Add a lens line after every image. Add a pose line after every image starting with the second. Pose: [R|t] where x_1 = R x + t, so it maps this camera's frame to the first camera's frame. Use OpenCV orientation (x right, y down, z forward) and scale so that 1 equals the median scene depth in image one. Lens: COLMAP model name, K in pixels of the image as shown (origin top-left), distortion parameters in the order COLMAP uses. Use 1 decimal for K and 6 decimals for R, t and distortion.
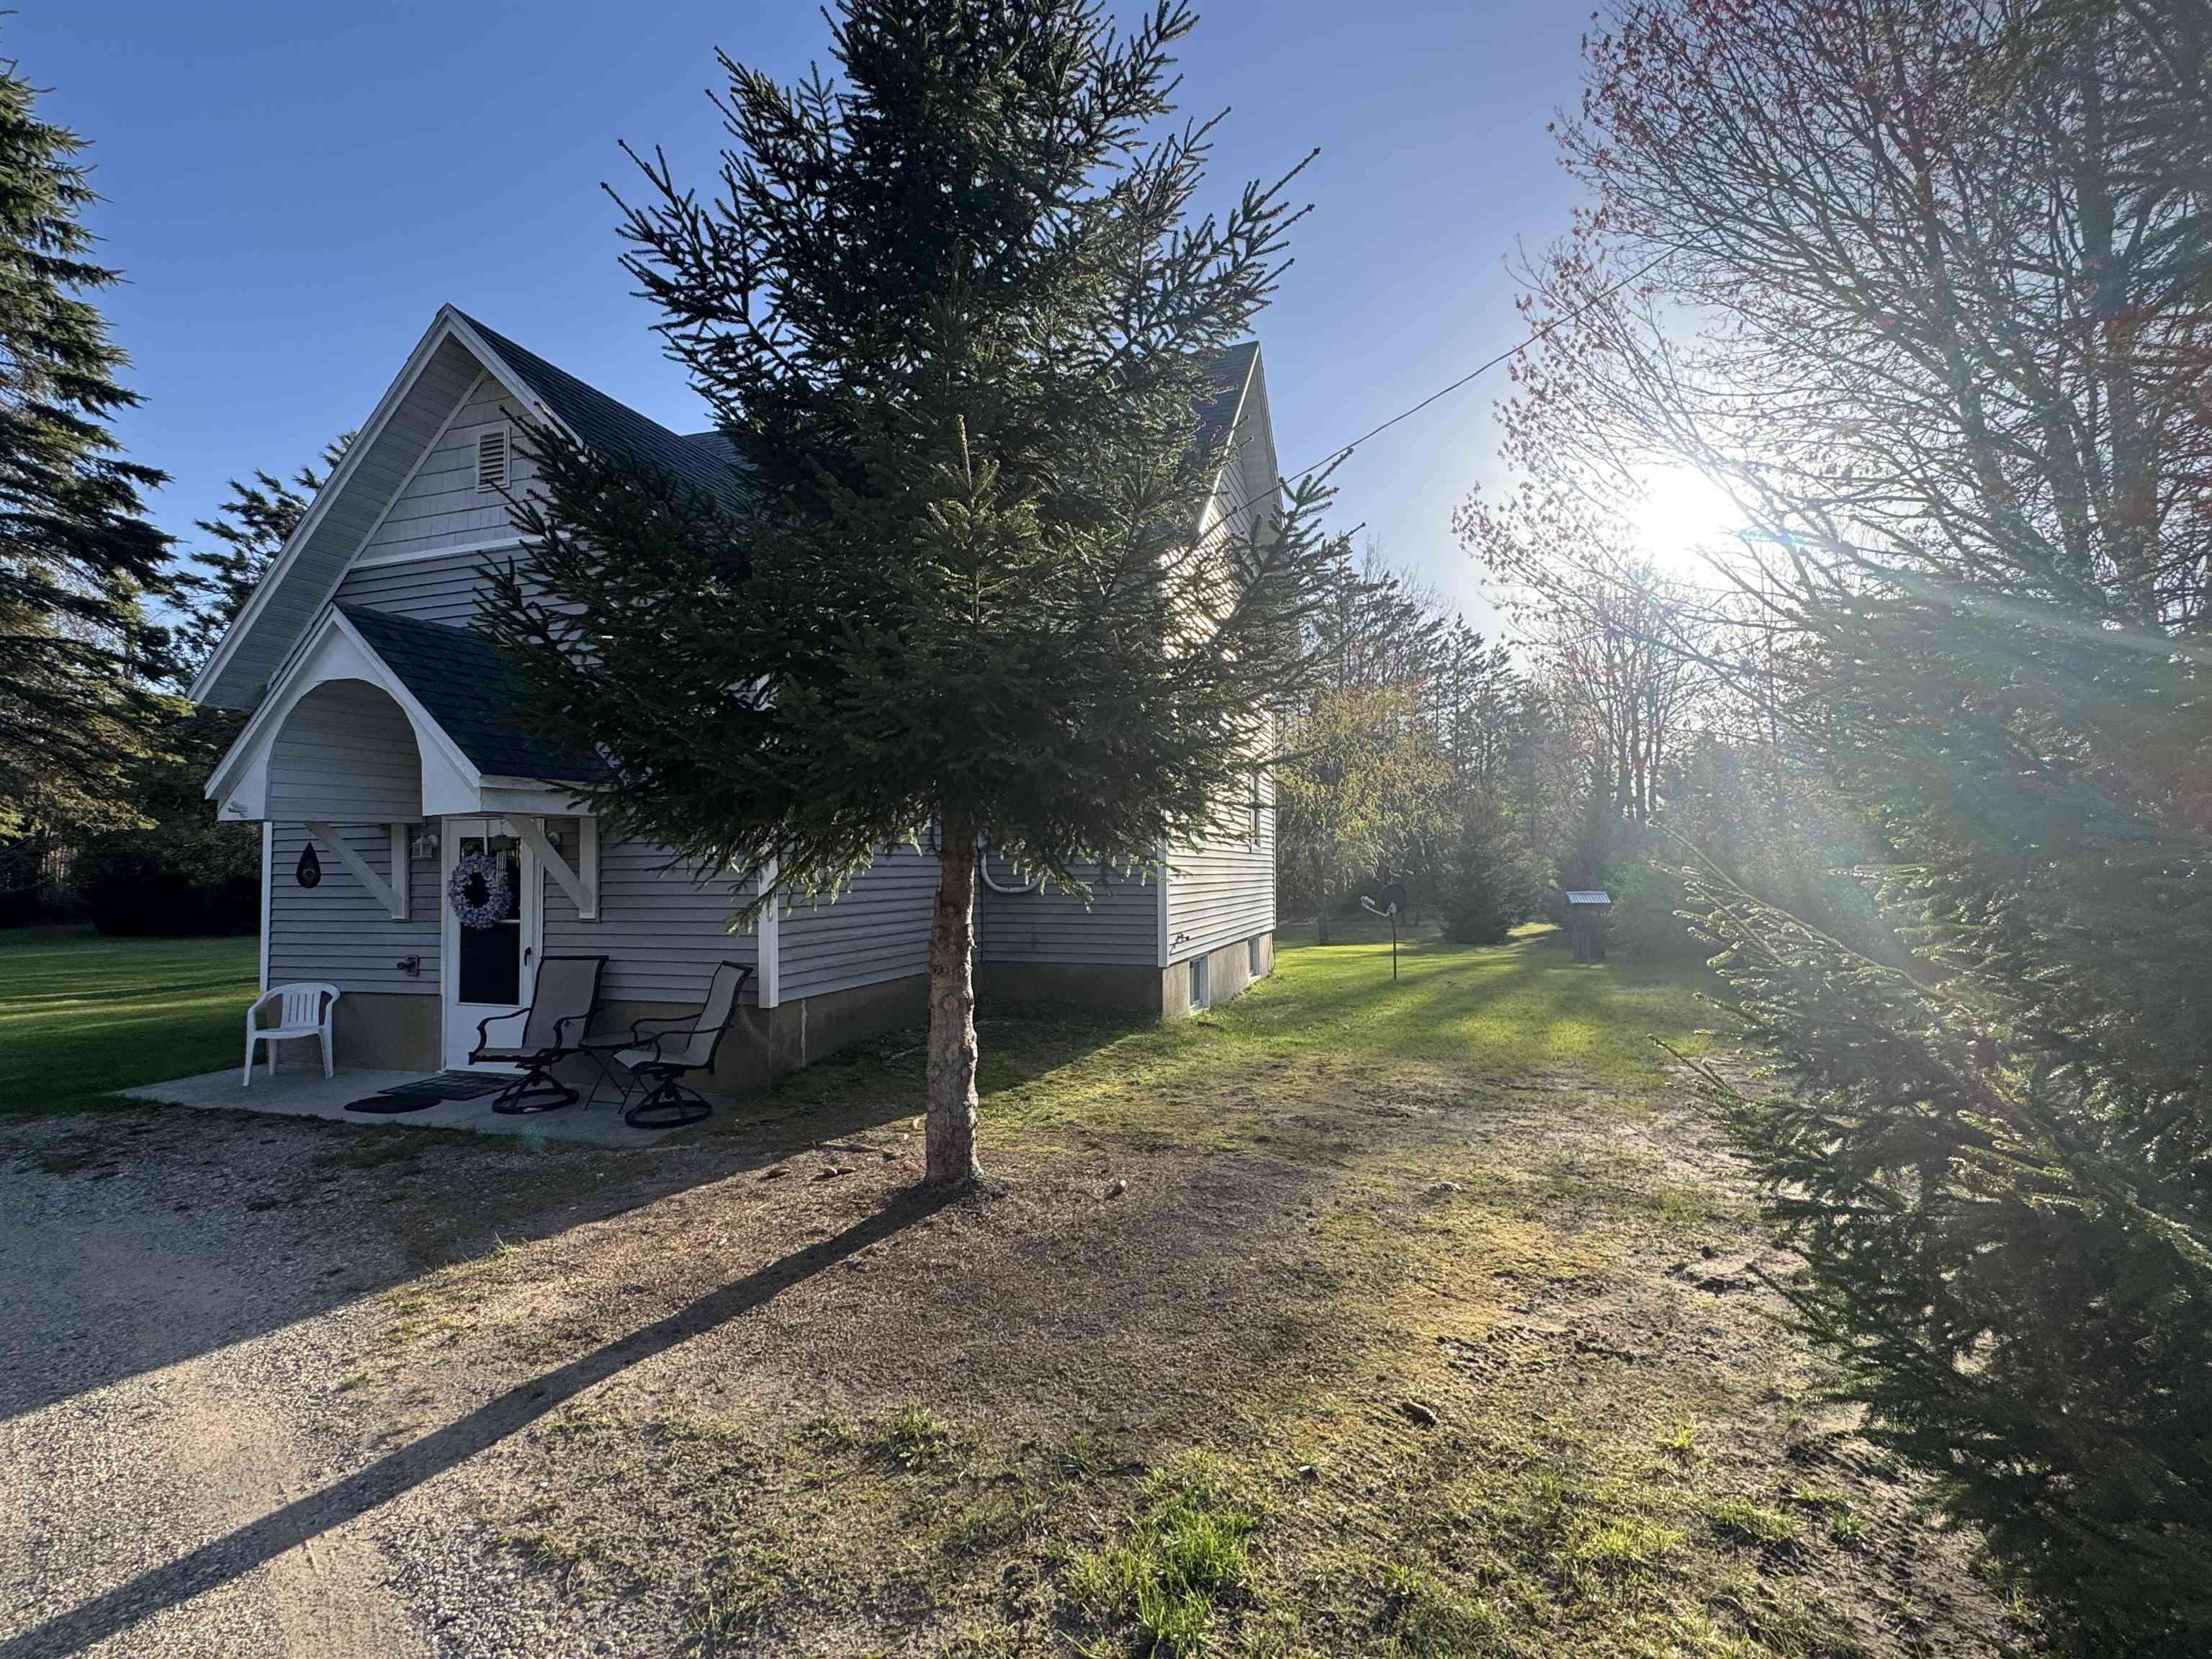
lens RADIAL K [[1023.3, 0, 1108.8], [0, 1023.3, 832.8], [0, 0, 1]] dist [-0.000873, -0.000442]
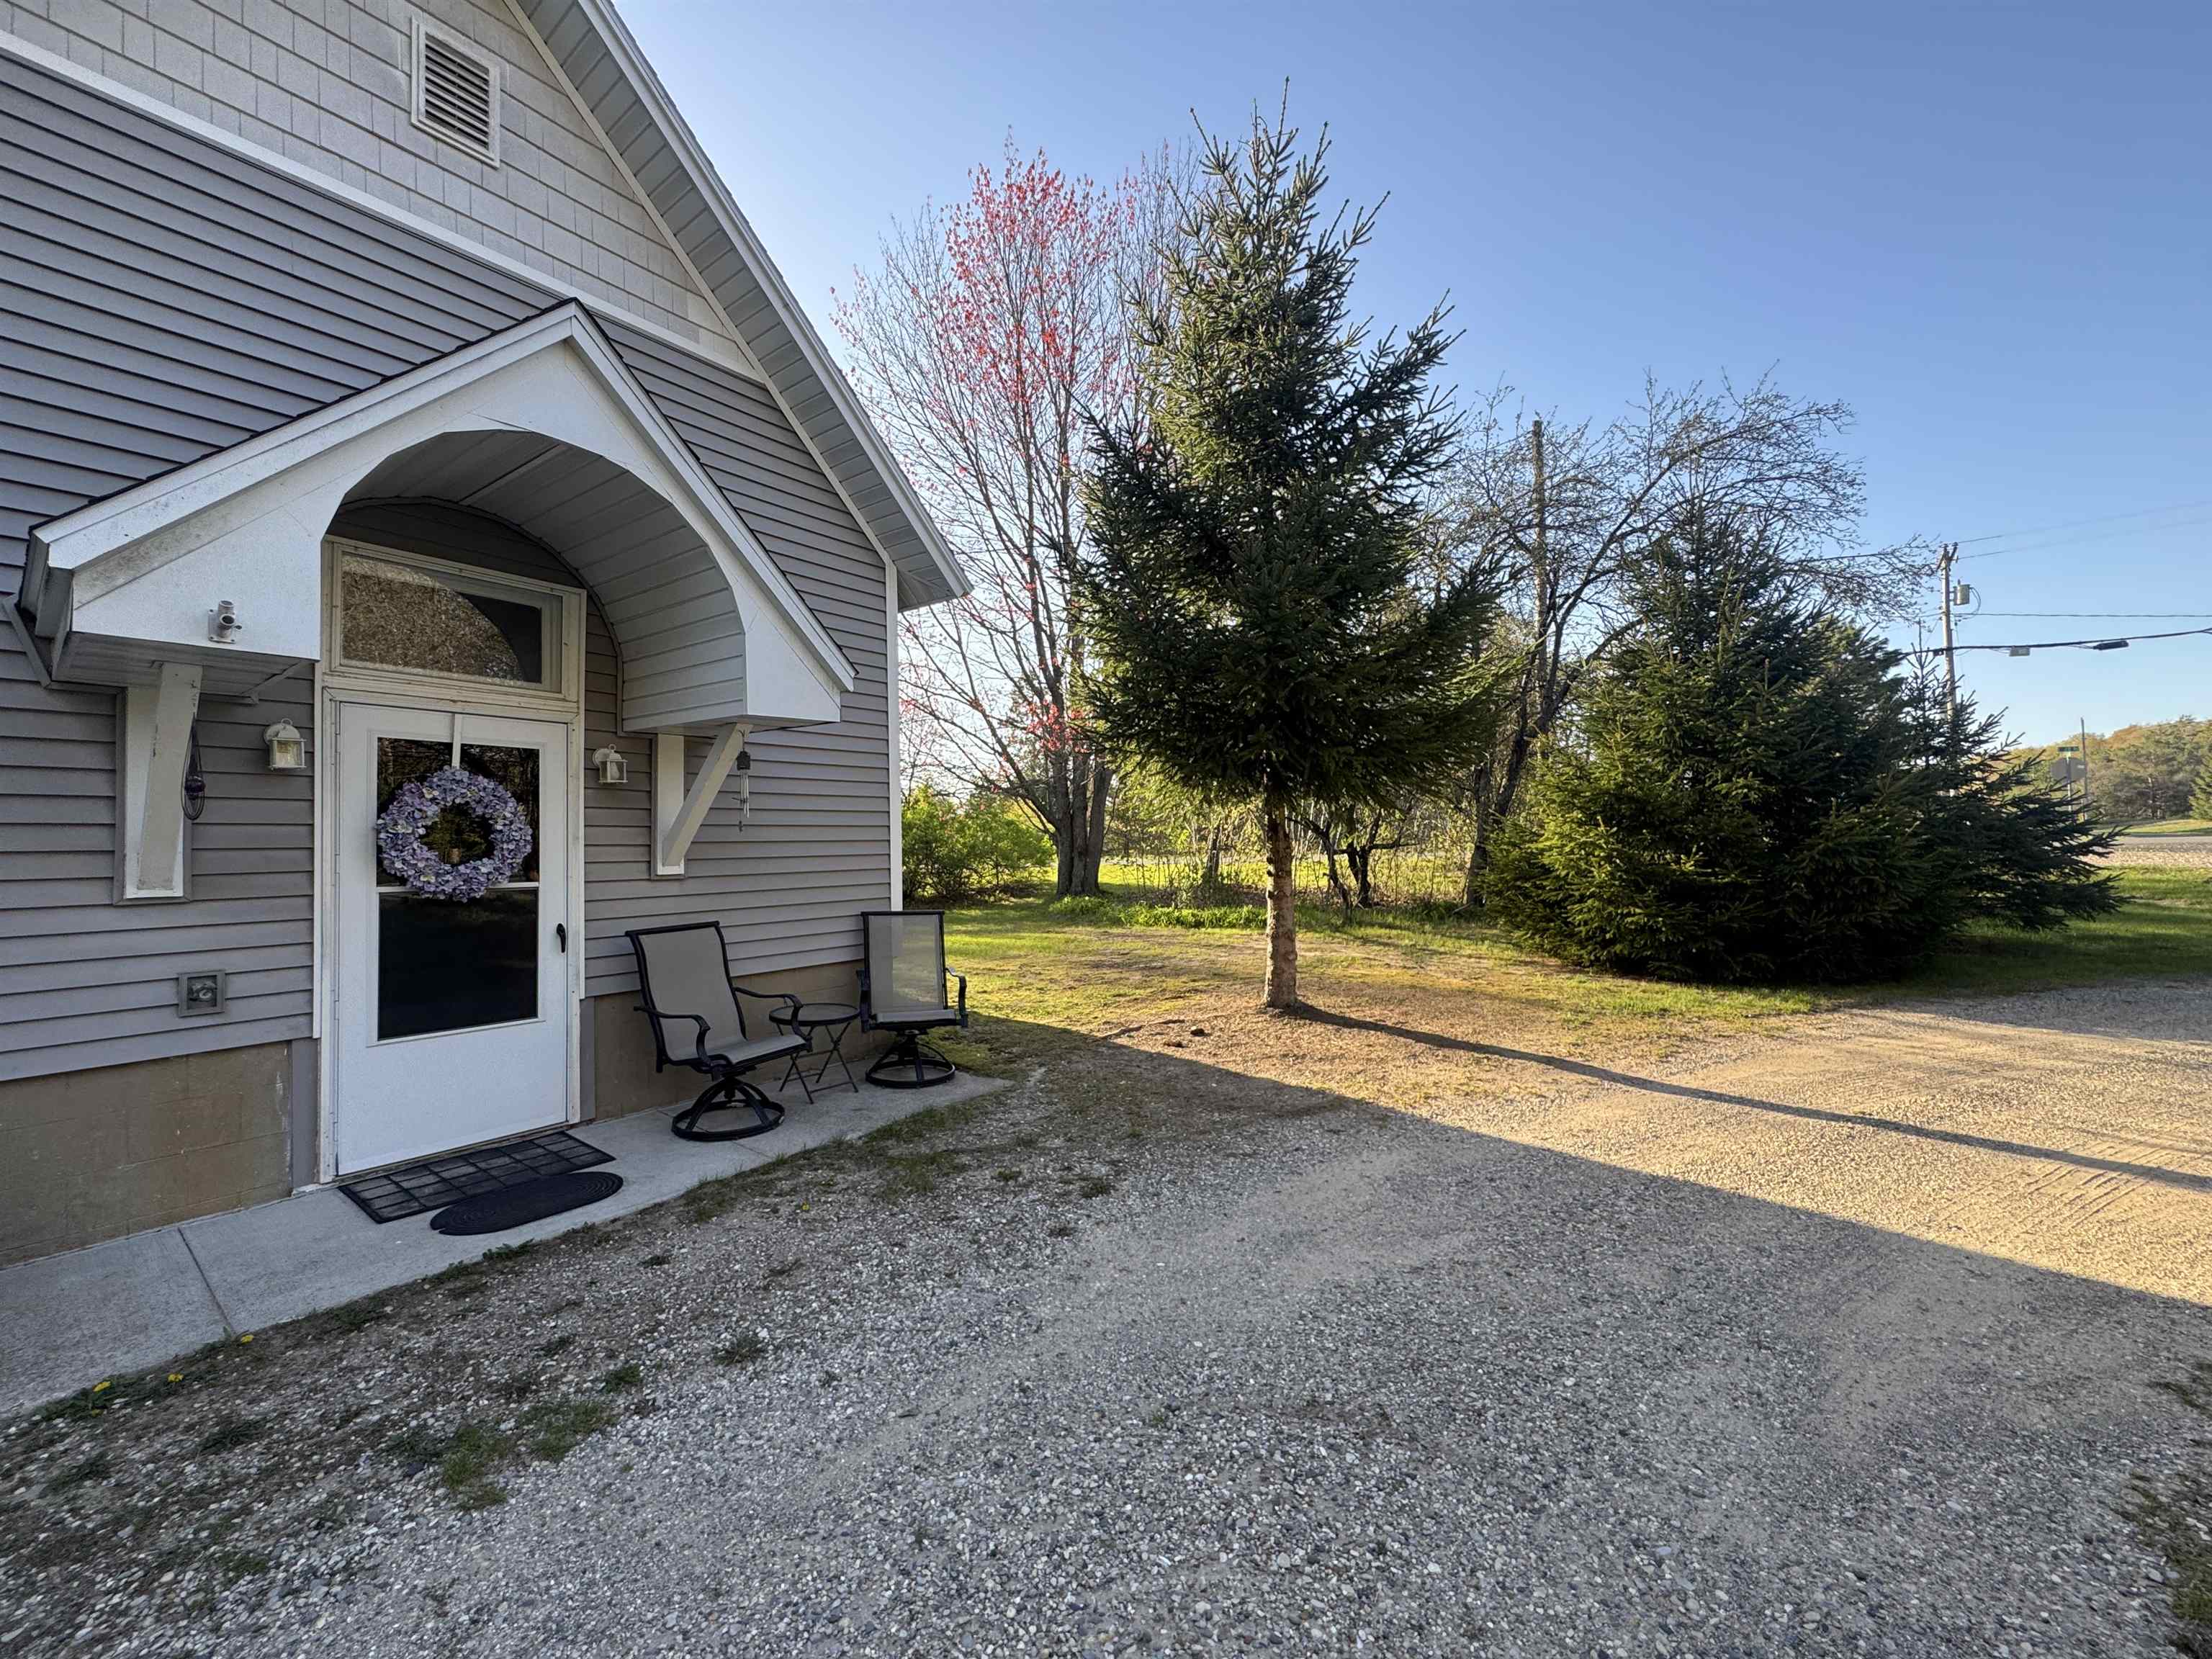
lens RADIAL K [[886.5, 0, 1106.8], [0, 886.5, 833.5], [0, 0, 1]] dist [-0.001407, -0.000154]
pose [[0.327509, 0.014118, 0.944743, -1.500844], [-0.013710, 0.999854, -0.010189, 0.086646], [-0.944749, -0.009615, 0.327655, 0.764035]]
